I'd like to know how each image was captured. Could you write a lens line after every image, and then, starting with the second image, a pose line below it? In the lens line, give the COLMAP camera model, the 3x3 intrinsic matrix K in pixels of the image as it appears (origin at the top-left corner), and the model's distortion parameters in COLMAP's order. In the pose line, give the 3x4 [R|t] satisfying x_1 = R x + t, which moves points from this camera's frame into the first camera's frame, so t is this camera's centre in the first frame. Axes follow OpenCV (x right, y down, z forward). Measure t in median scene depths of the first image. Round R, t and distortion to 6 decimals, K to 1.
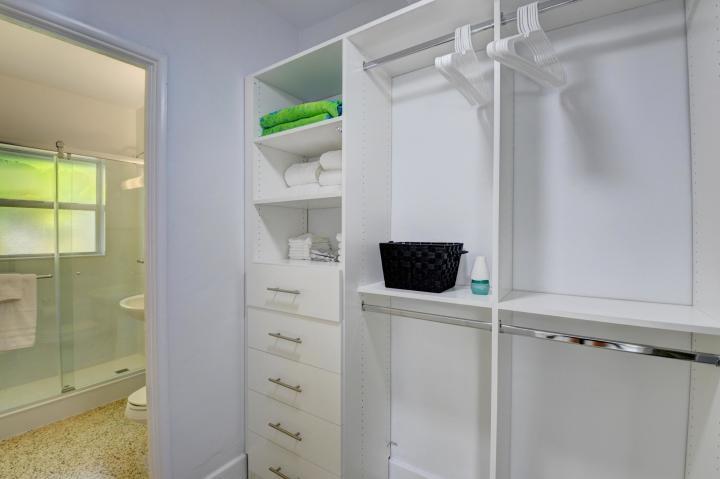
lens RADIAL K [[317.0, 0, 361.4], [0, 317.0, 235.7], [0, 0, 1]] dist [0.000915, -0.016766]
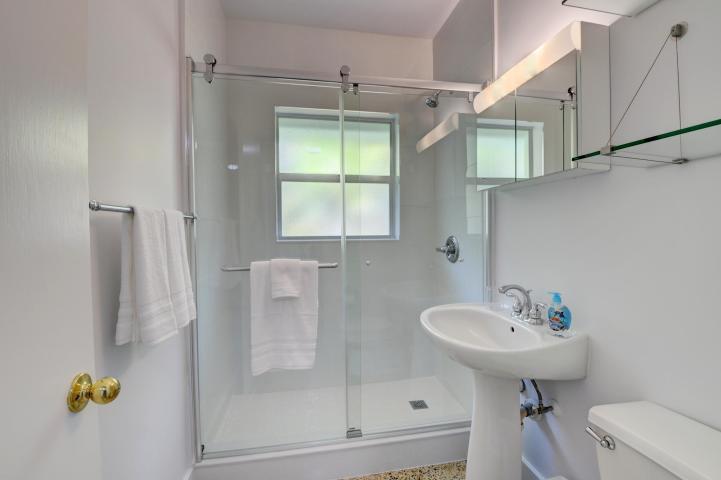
lens RADIAL K [[318.2, 0, 359.1], [0, 318.2, 236.1], [0, 0, 1]] dist [-0.017064, 0.000019]
pose [[0.694736, 0.007697, -0.719223, -0.448307], [0.007724, 0.999805, 0.018160, 0.052008], [0.719223, -0.018172, 0.694541, 0.539609]]
